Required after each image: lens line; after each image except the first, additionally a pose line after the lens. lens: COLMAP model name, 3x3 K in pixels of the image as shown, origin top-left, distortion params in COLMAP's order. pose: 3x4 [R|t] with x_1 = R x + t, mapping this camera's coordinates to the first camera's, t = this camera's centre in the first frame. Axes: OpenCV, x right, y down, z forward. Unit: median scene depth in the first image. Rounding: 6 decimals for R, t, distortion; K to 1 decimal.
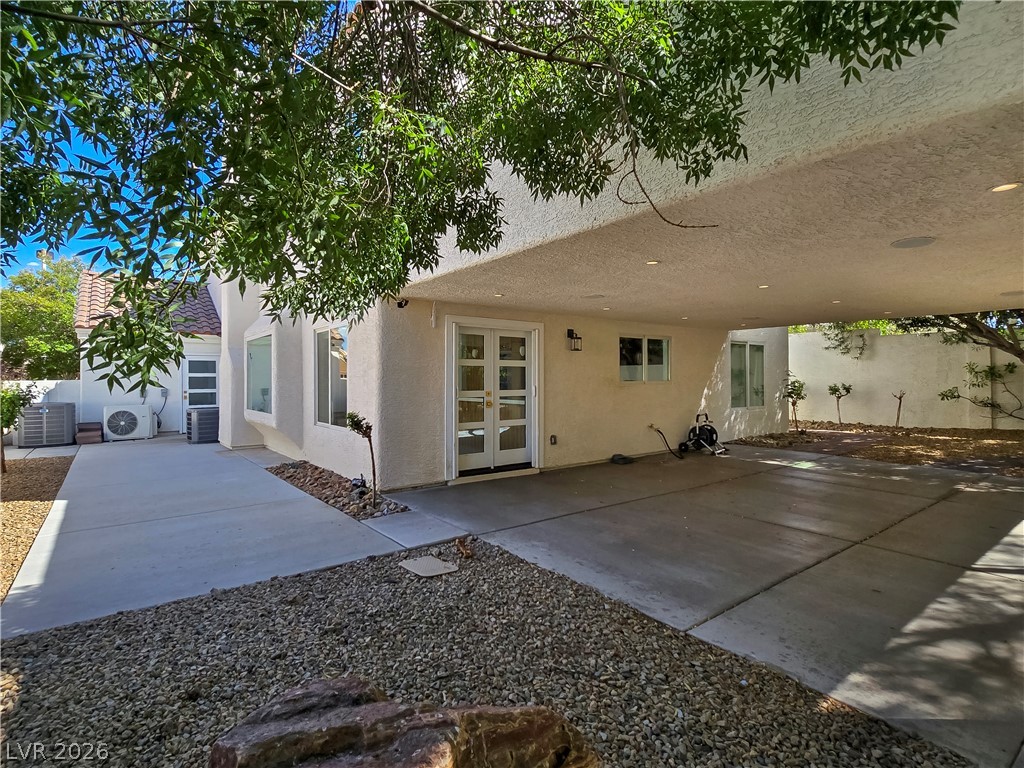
lens RADIAL K [[521.9, 0, 512.4], [0, 521.9, 381.1], [0, 0, 1]] dist [0.000517, -0.000840]
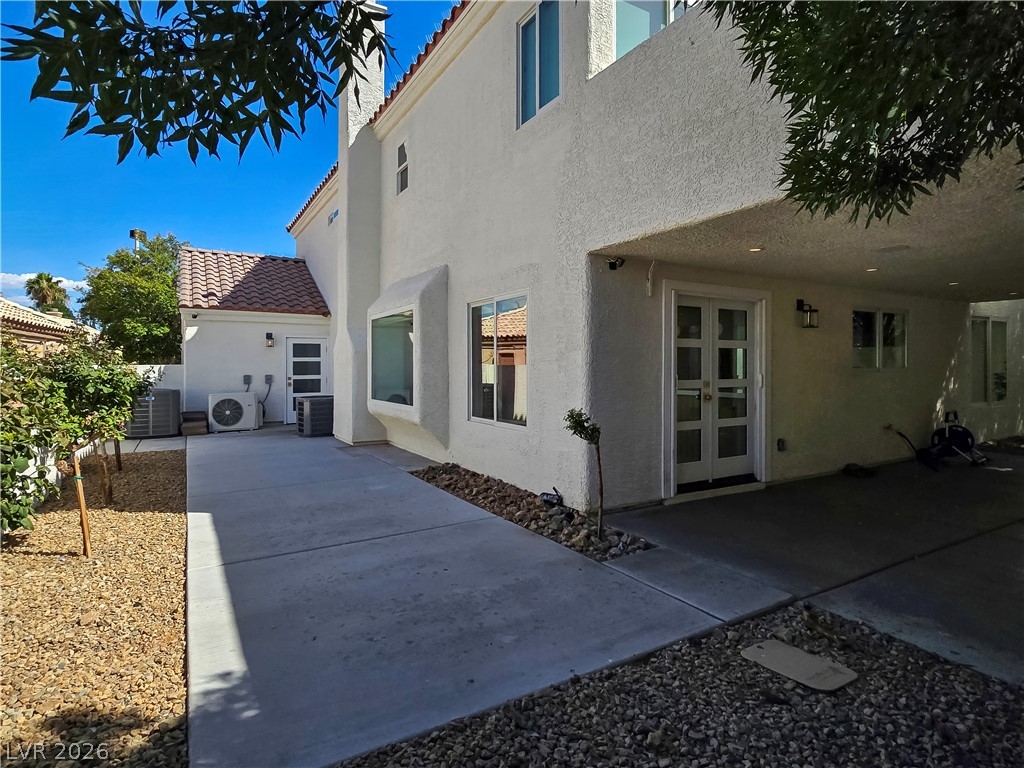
lens RADIAL K [[521.9, 0, 483.6], [0, 521.9, 370.2], [0, 0, 1]] dist [0.000517, -0.000840]
pose [[0.993721, 0.003545, -0.111832, -0.257619], [-0.002913, 0.999979, 0.005818, 0.000734], [0.111851, -0.005456, 0.993710, 0.188727]]
